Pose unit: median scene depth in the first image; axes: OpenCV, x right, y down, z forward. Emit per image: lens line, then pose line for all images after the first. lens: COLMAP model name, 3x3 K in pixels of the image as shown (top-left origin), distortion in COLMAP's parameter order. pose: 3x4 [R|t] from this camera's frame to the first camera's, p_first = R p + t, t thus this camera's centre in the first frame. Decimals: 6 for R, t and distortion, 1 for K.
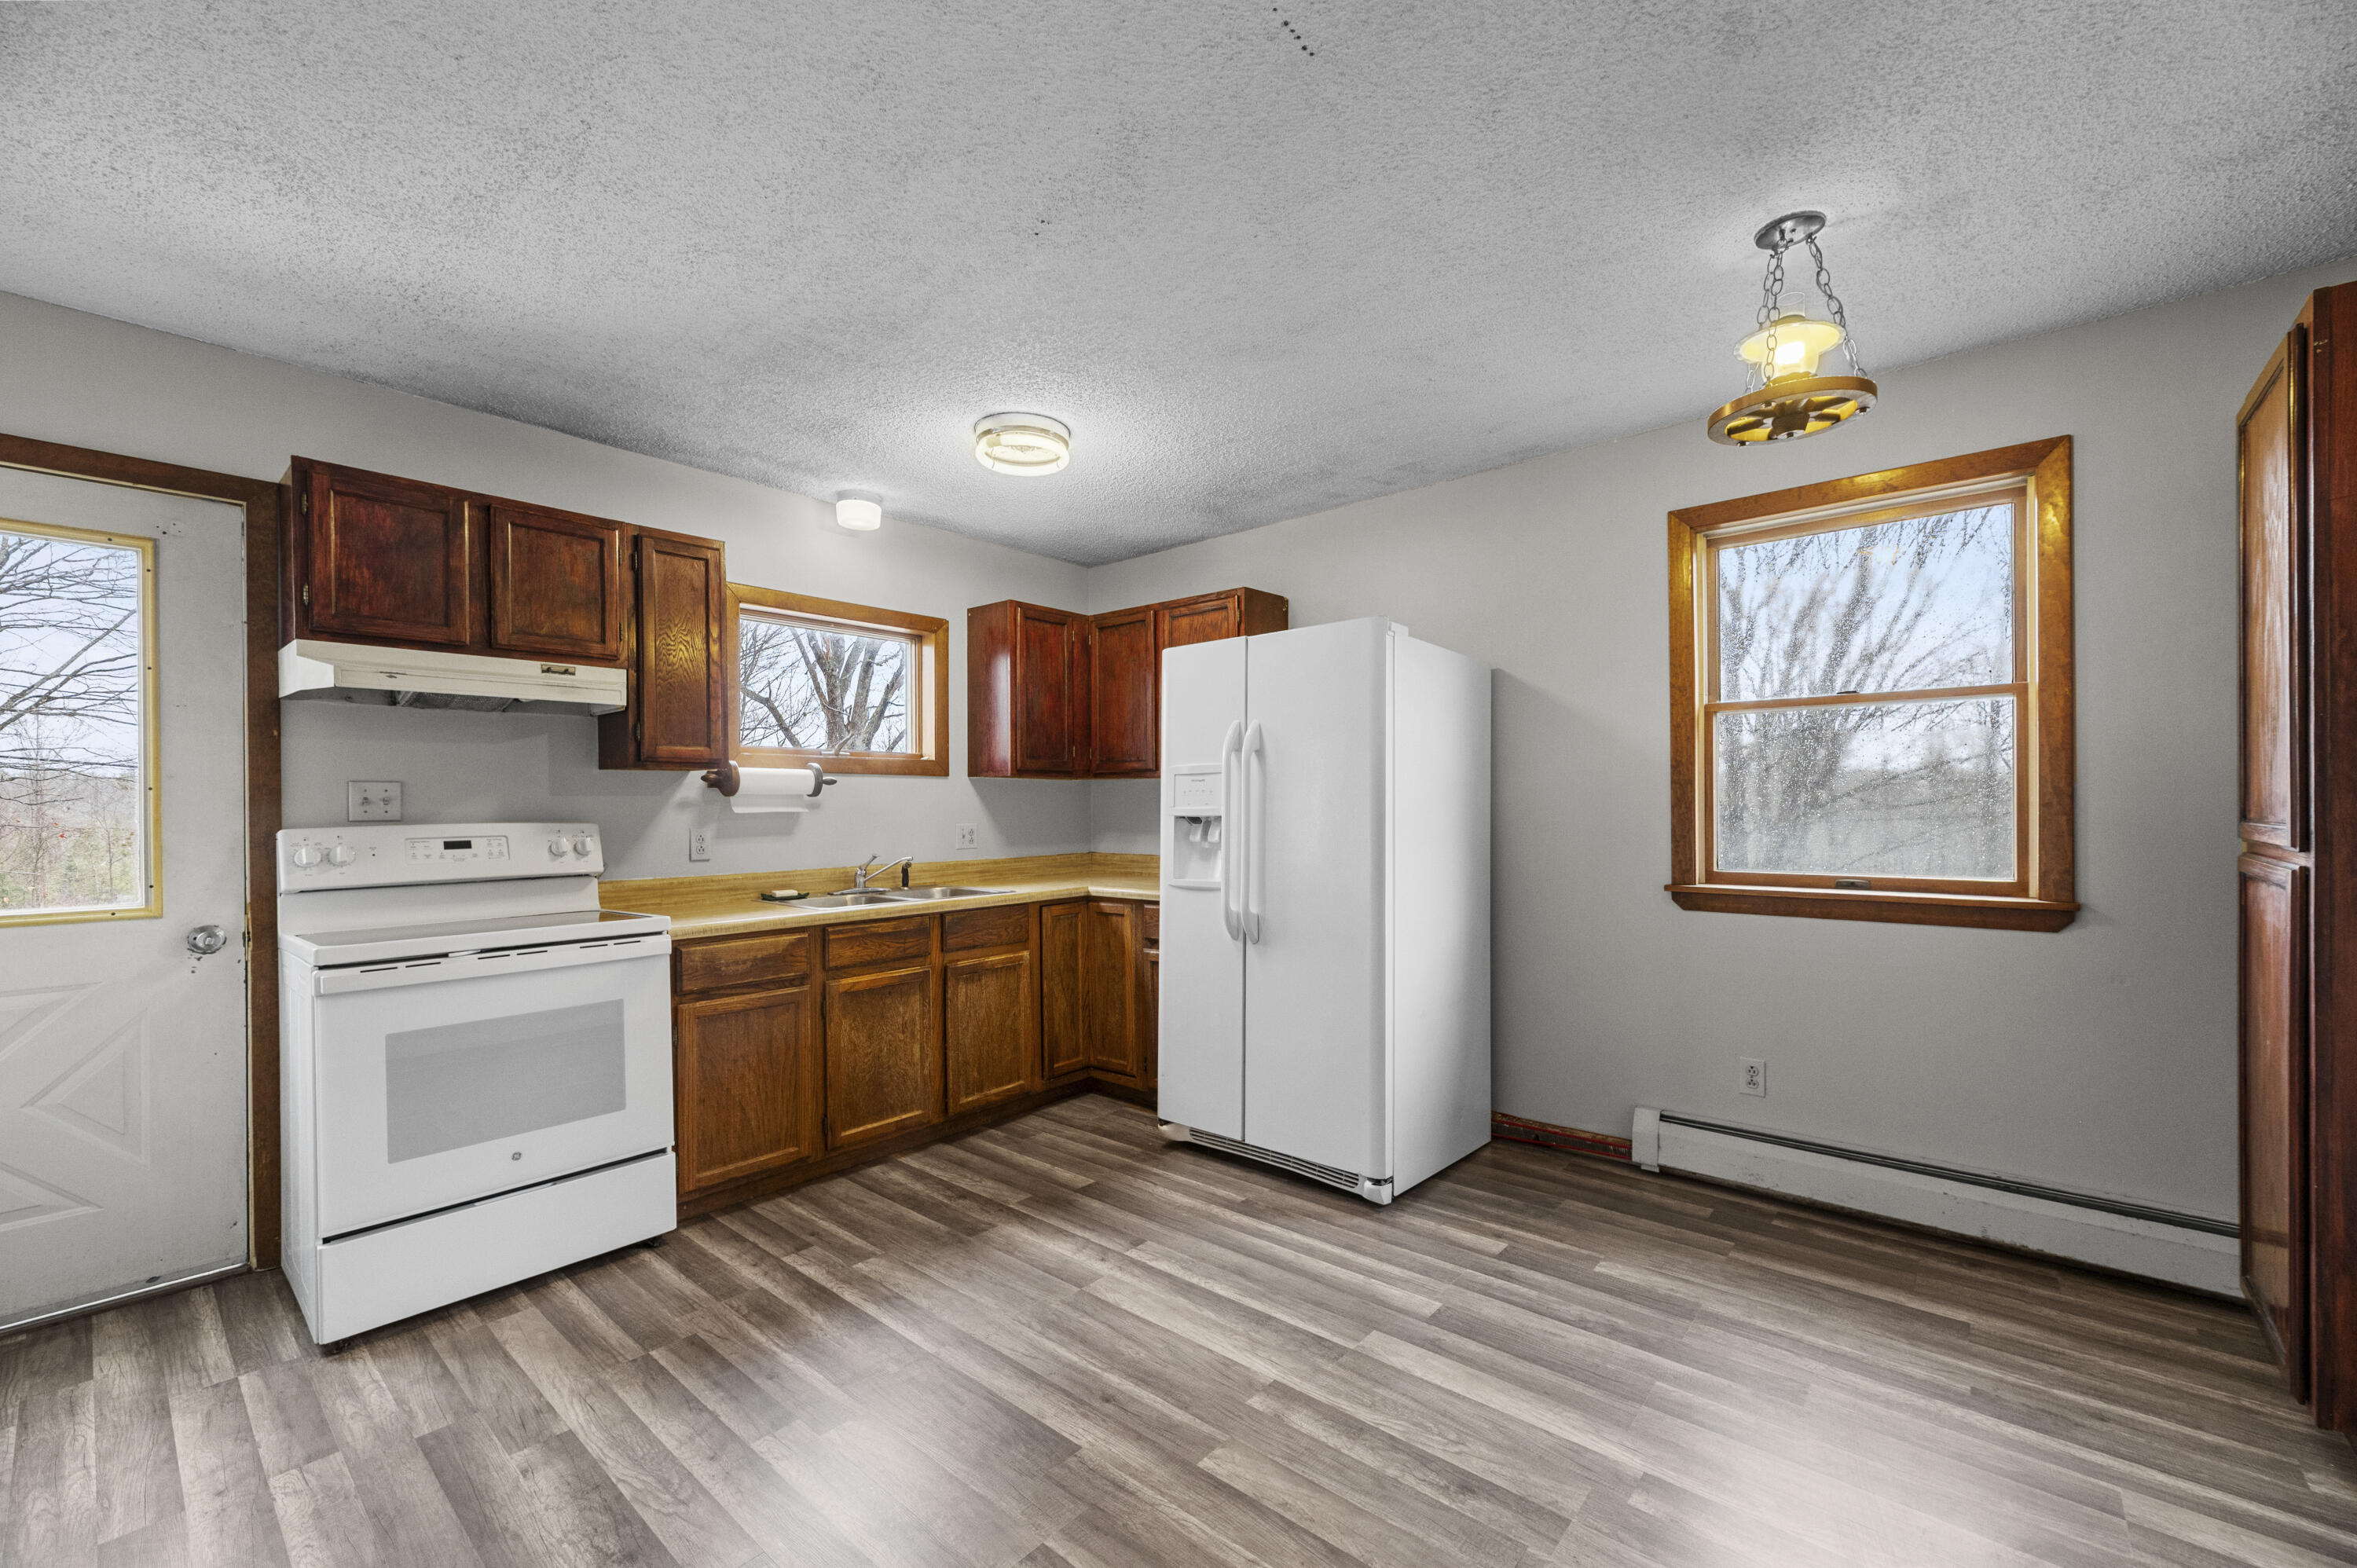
lens RADIAL K [[950.5, 0, 1183.7], [0, 950.5, 809.4], [0, 0, 1]] dist [0.002389, 0.000252]
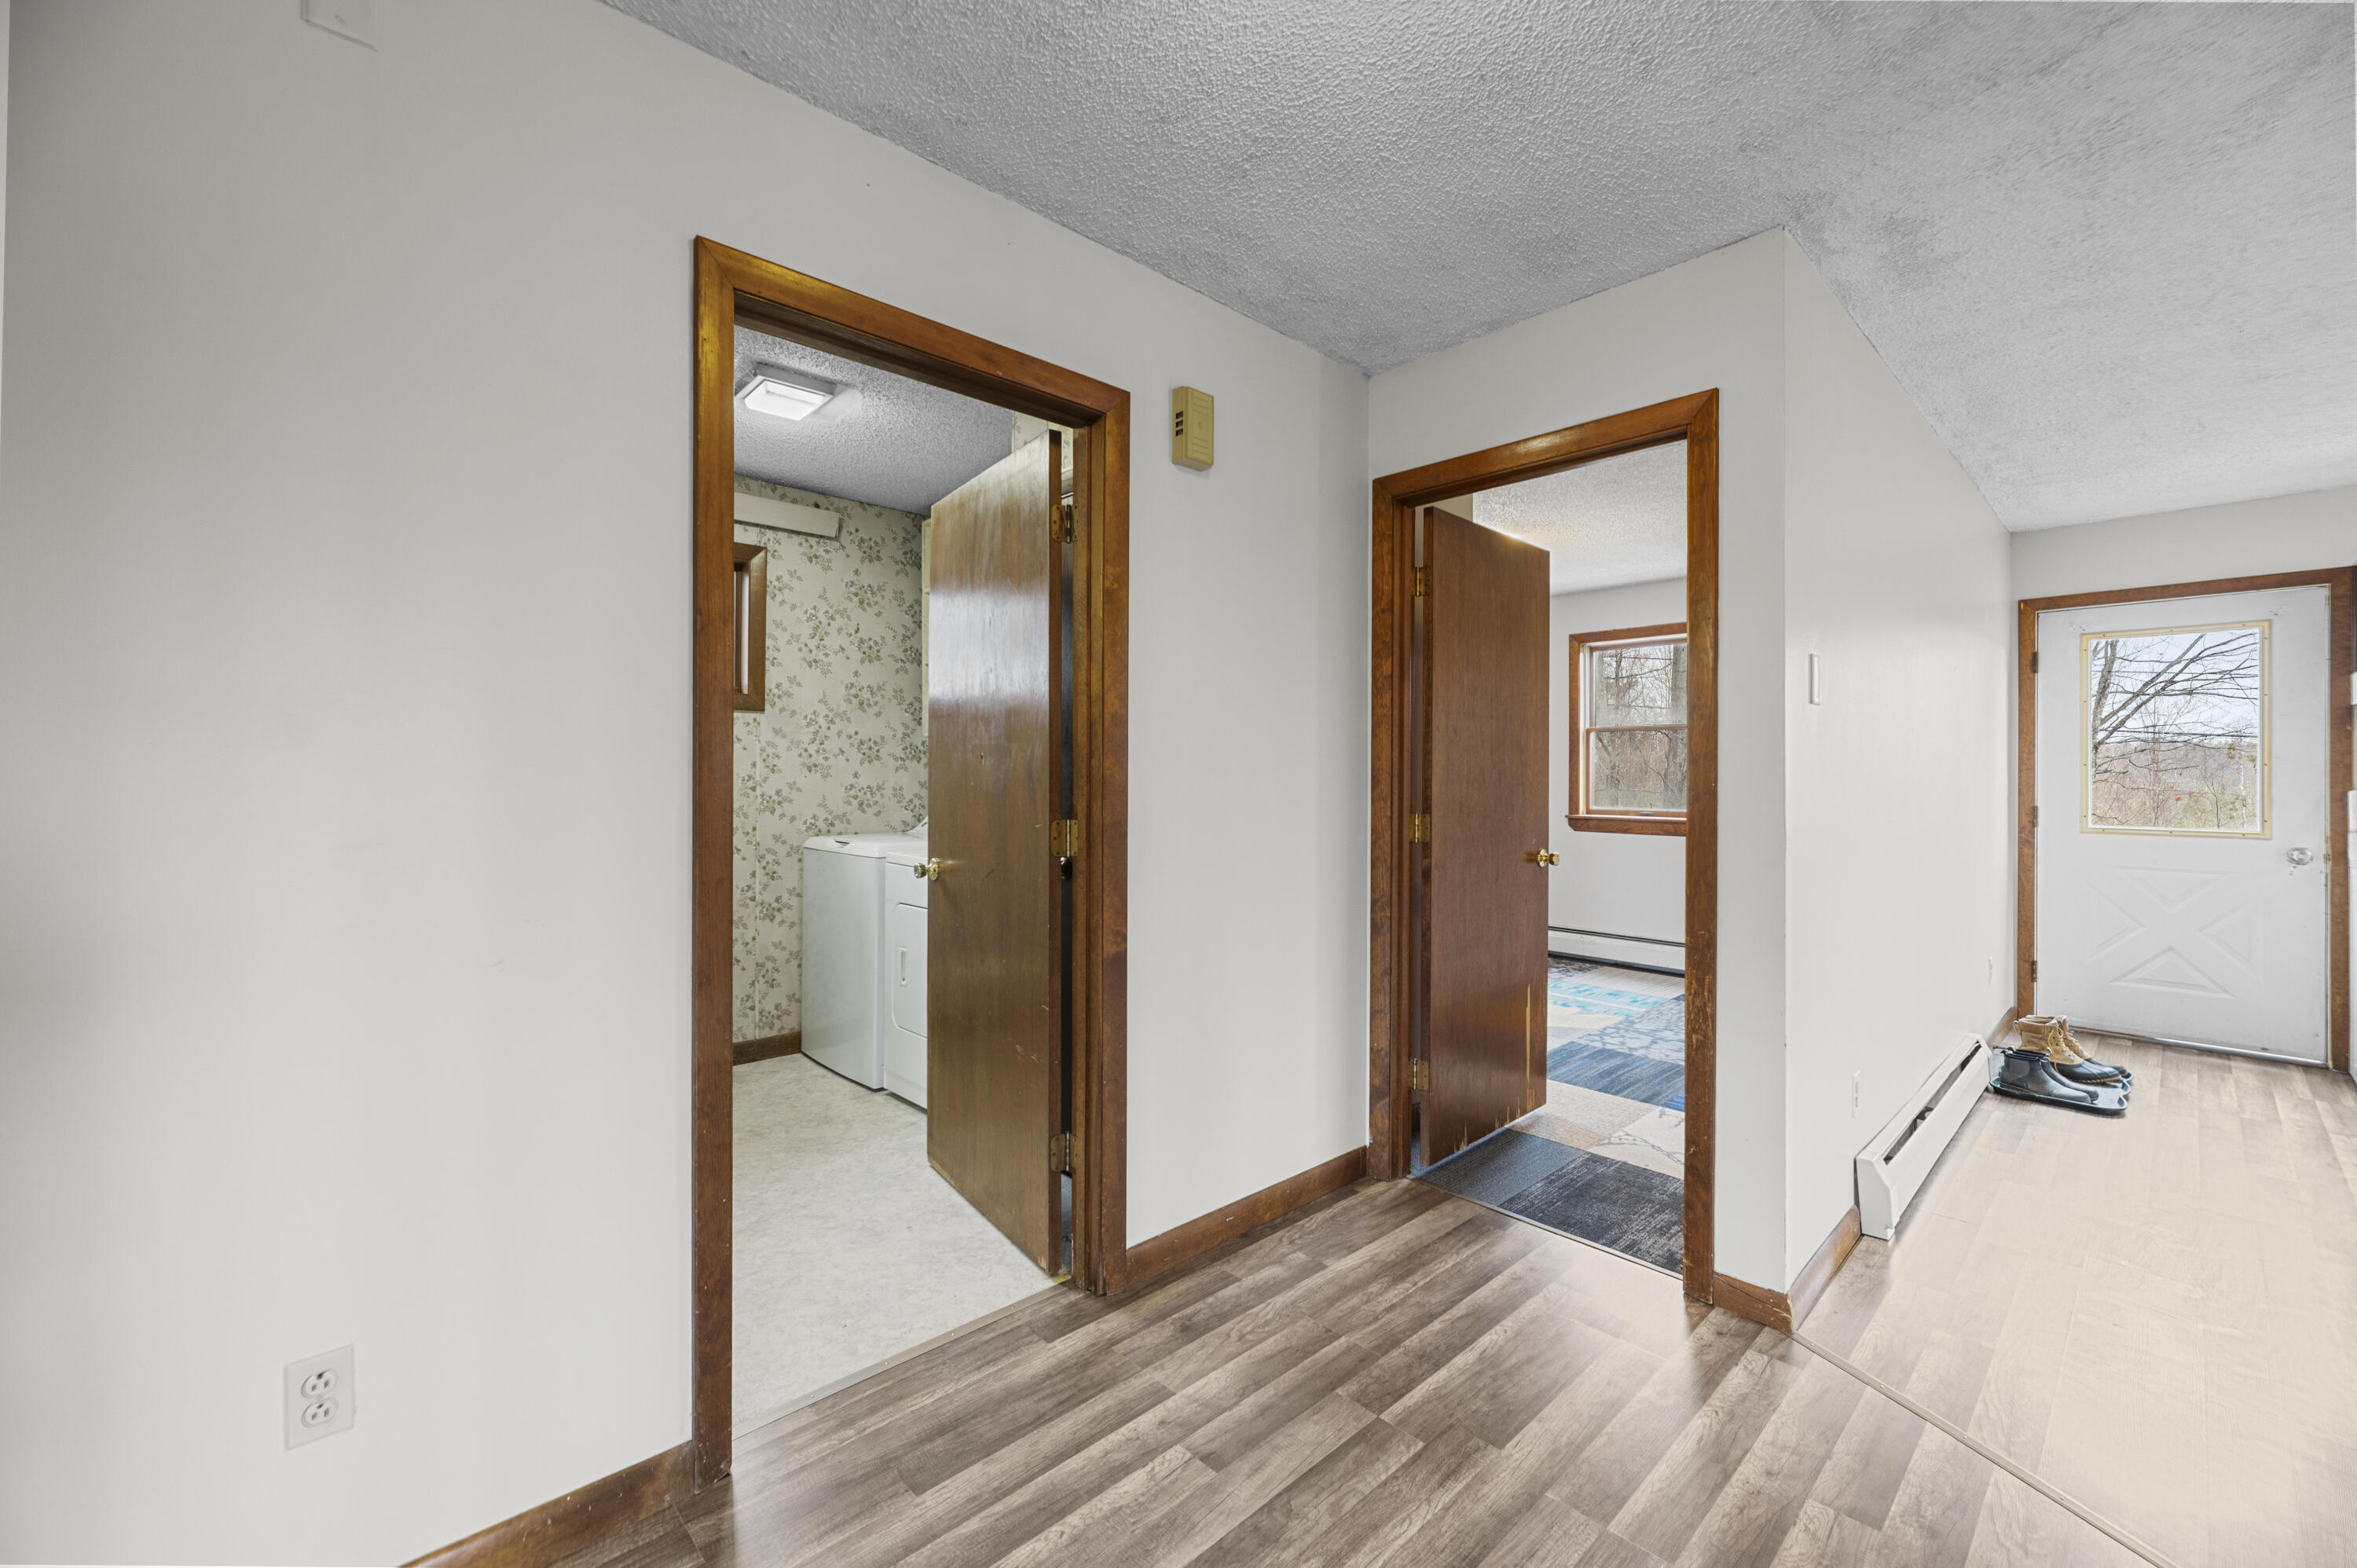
lens RADIAL K [[943.0, 0, 1187.6], [0, 943.0, 773.3], [0, 0, 1]] dist [-0.000582, 0.000015]
pose [[-0.103245, 0.003120, -0.994651, 0.673536], [-0.006286, 0.999973, 0.003789, -0.000240], [0.994636, 0.006643, -0.103222, -0.632184]]
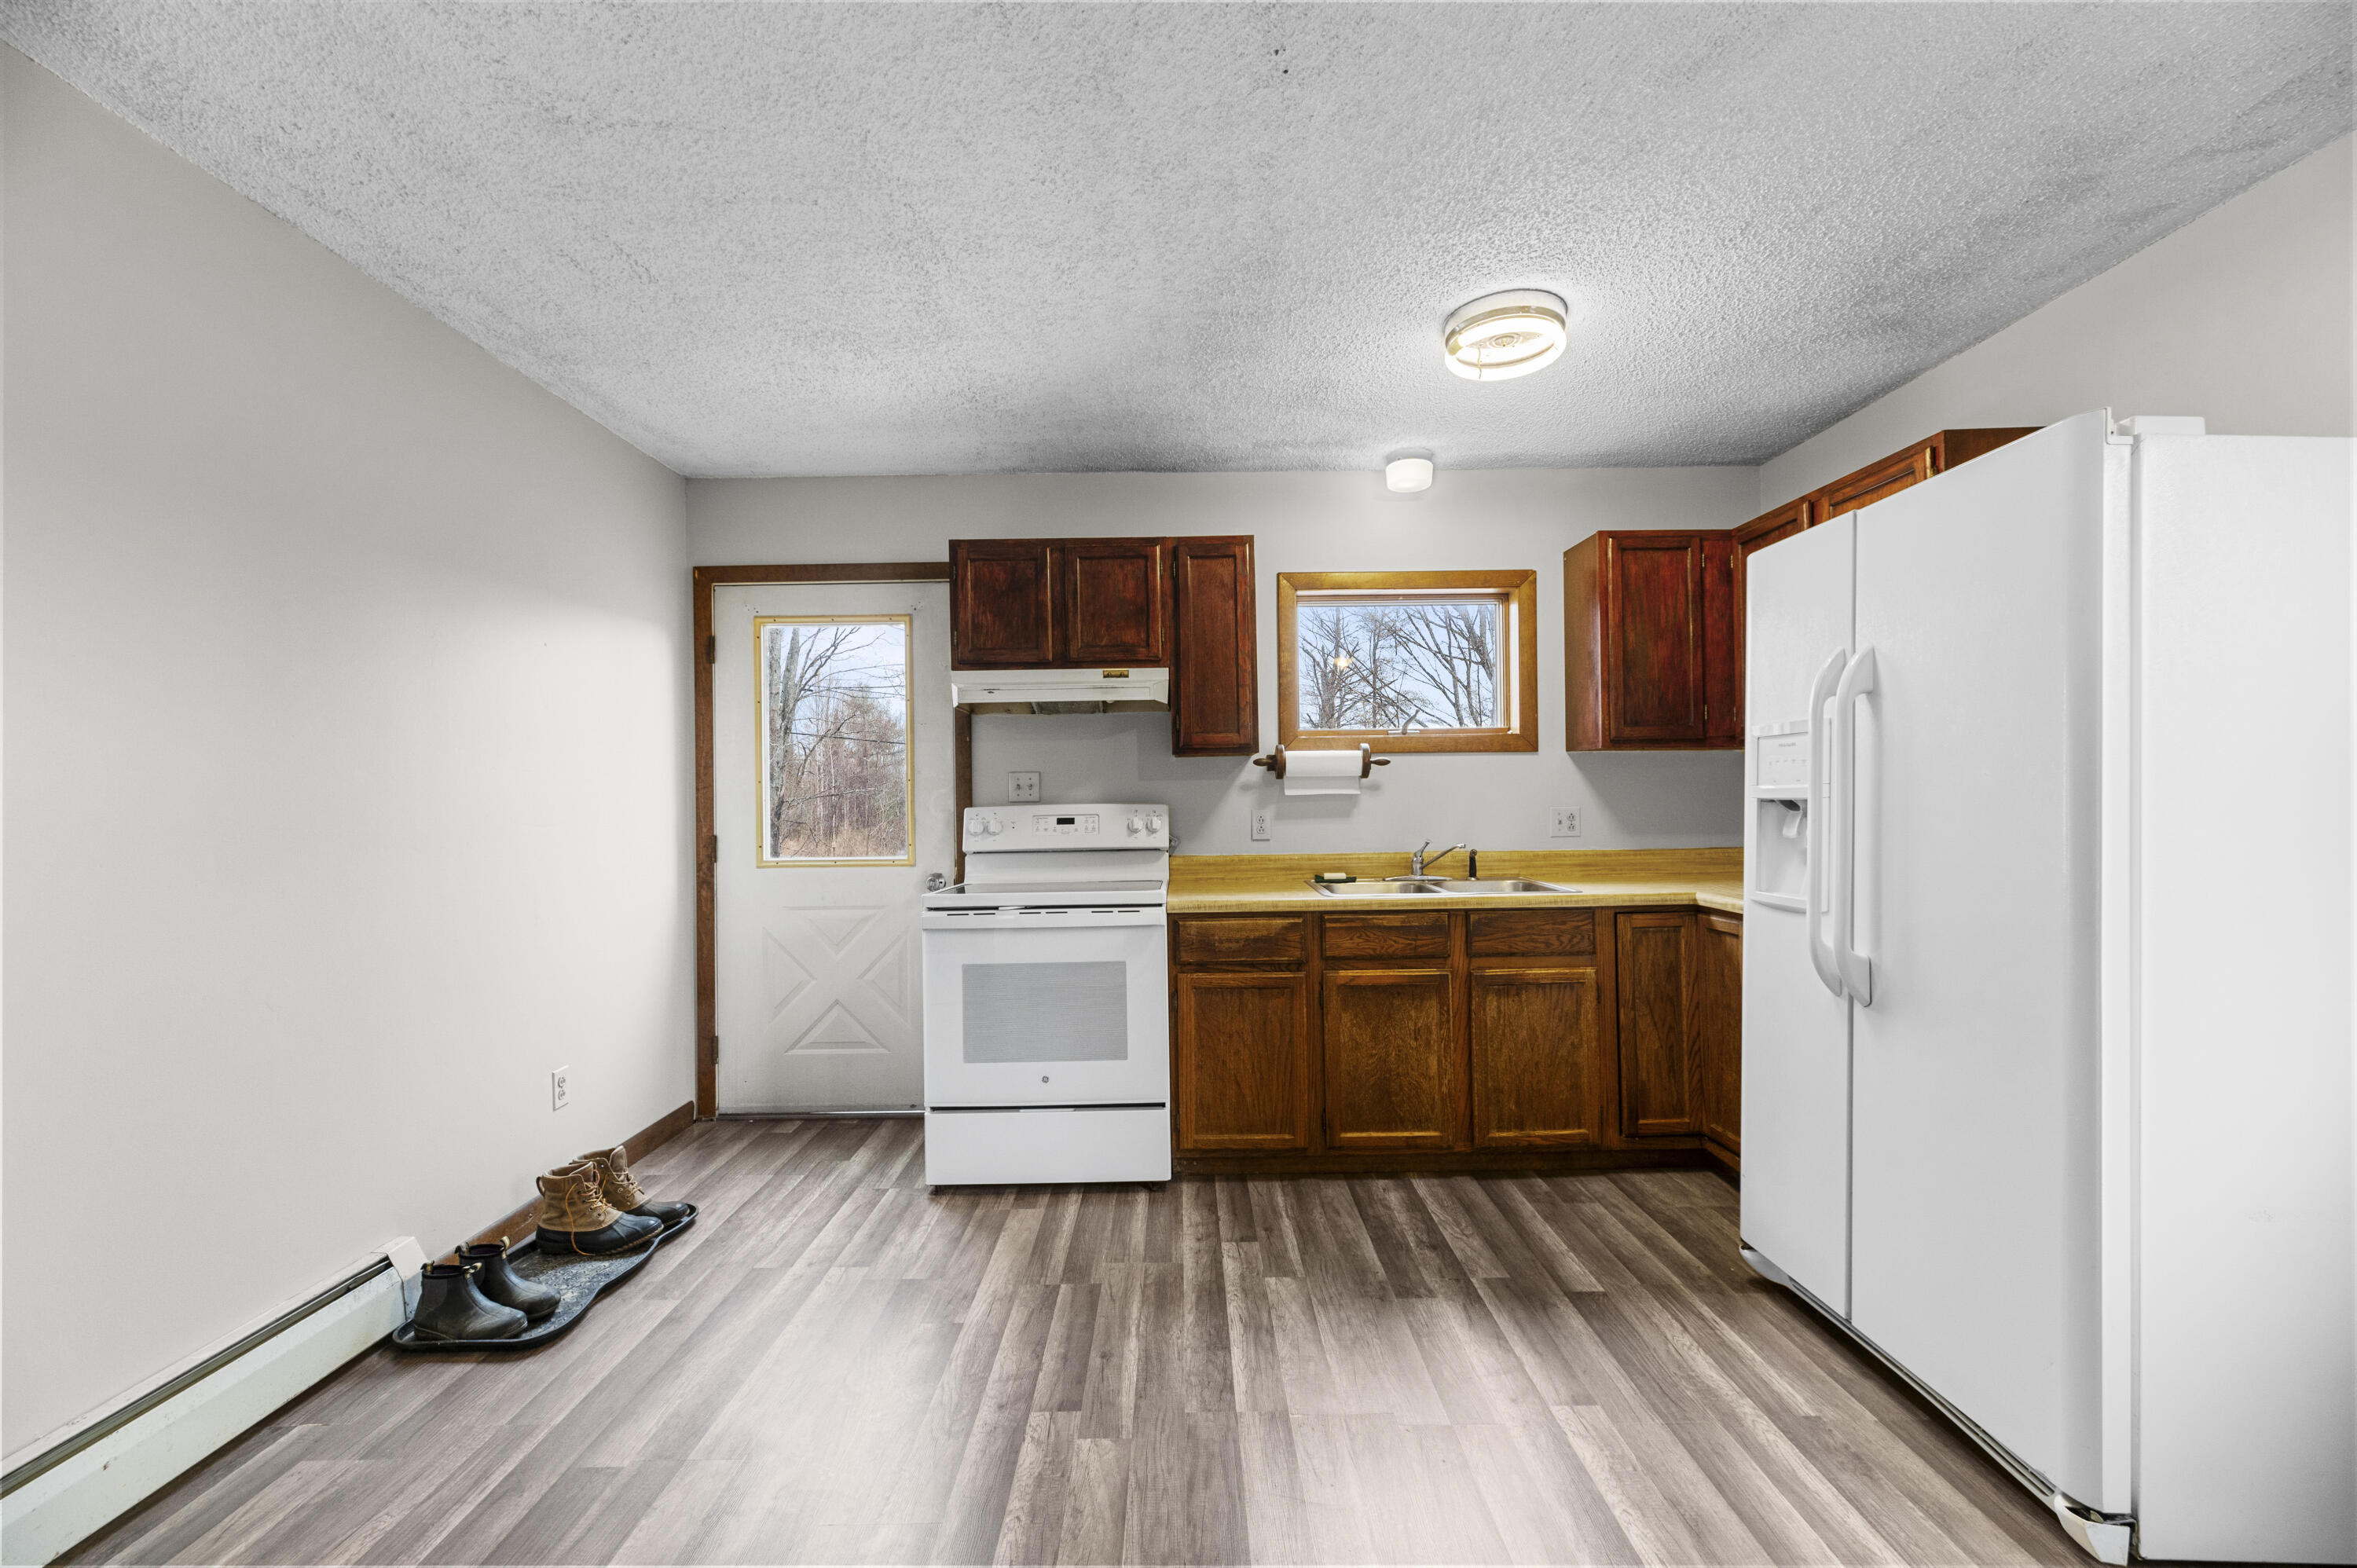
lens RADIAL K [[939.5, 0, 1185.8], [0, 939.5, 788.2], [0, 0, 1]] dist [0.000248, 0.000025]
pose [[0.654802, -0.007318, -0.755765, 0.268609], [0.005915, 0.999972, -0.004558, 0.000328], [0.755778, -0.001486, 0.654827, 0.294148]]
